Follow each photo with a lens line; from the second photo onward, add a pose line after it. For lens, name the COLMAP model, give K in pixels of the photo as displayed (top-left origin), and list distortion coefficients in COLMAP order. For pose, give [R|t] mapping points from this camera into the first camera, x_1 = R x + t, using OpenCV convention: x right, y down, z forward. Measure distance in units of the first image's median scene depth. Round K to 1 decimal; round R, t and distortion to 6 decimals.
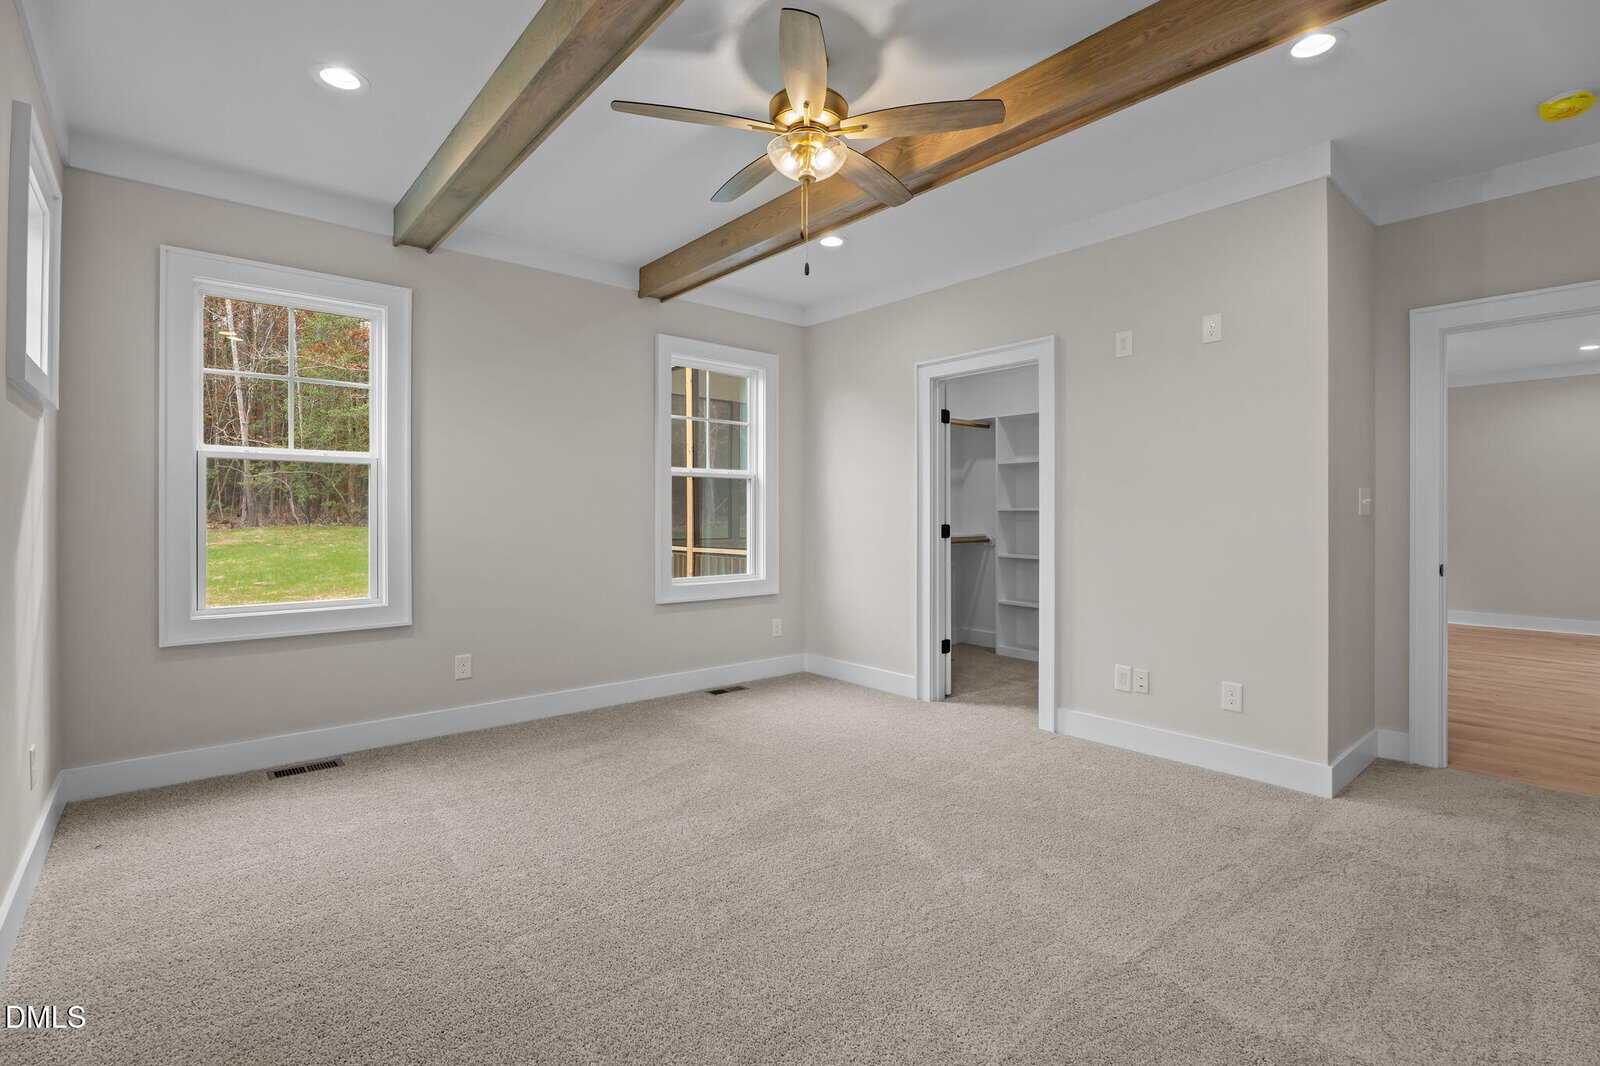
lens RADIAL K [[752.7, 0, 809.8], [0, 752.7, 526.6], [0, 0, 1]] dist [-0.002548, 0.000031]
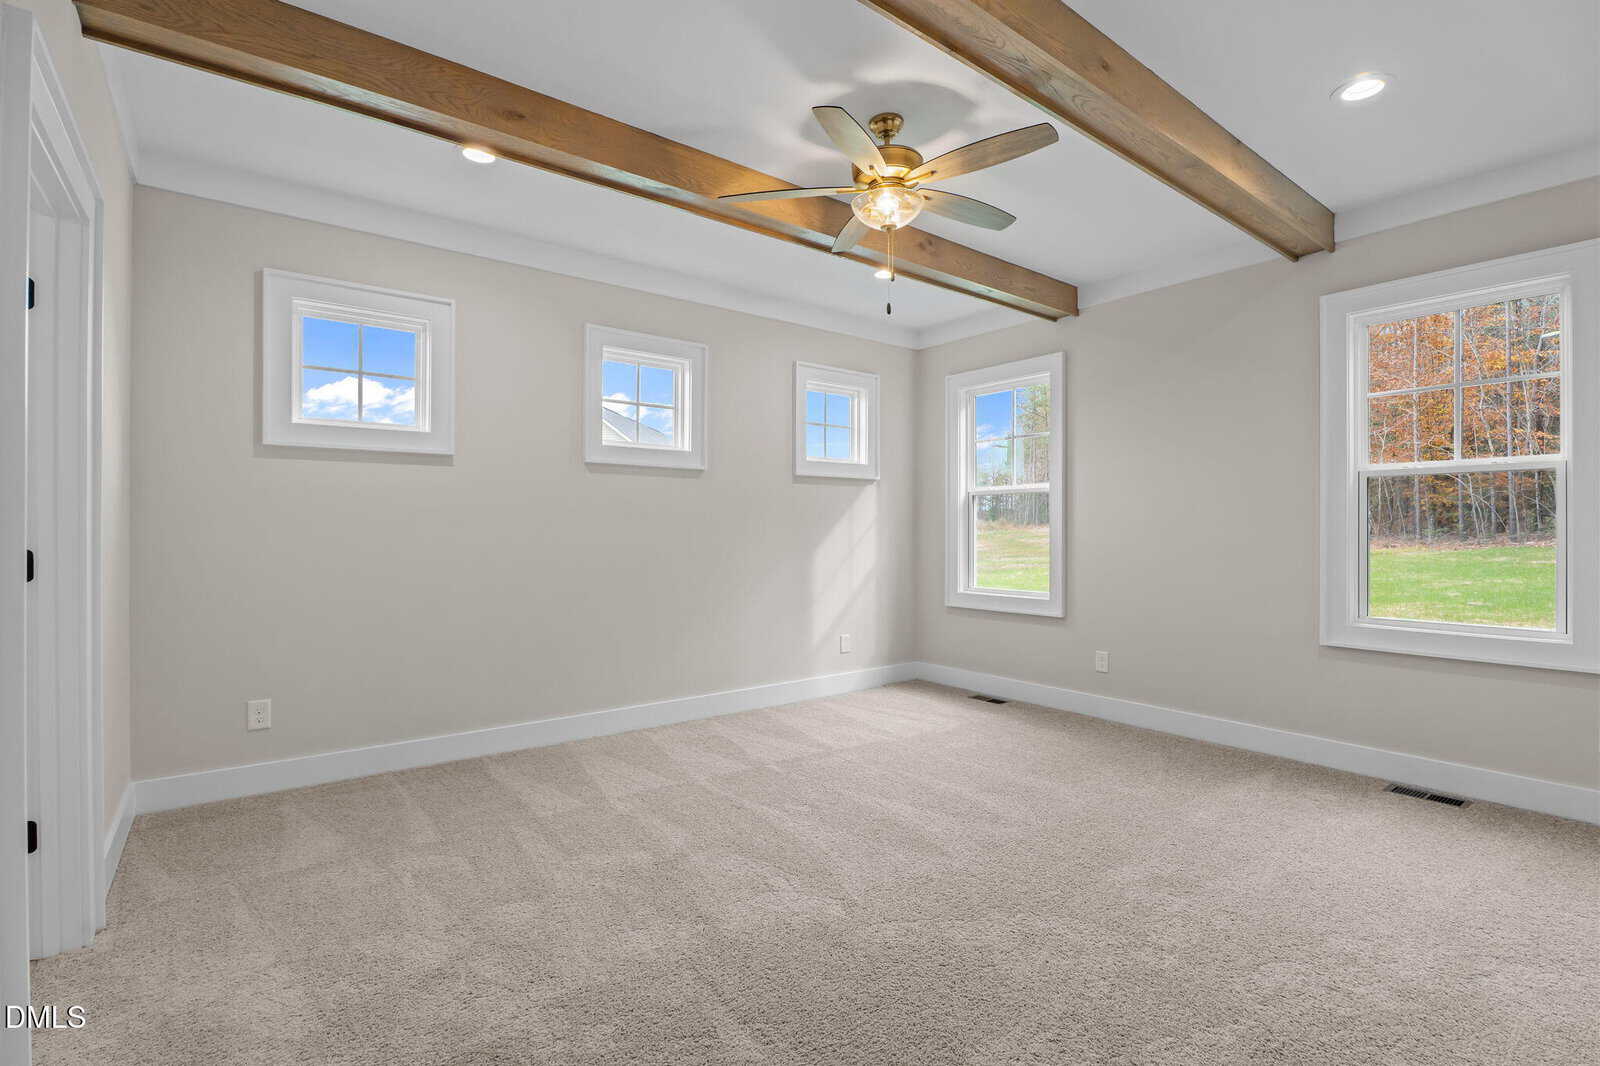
lens RADIAL K [[726.7, 0, 798.6], [0, 726.7, 527.6], [0, 0, 1]] dist [-0.012439, 0.000102]
pose [[-0.048977, -0.001533, -0.998799, 0.604412], [-0.016412, 0.999865, -0.000730, -0.008855], [0.998665, 0.016357, -0.048995, 0.529636]]
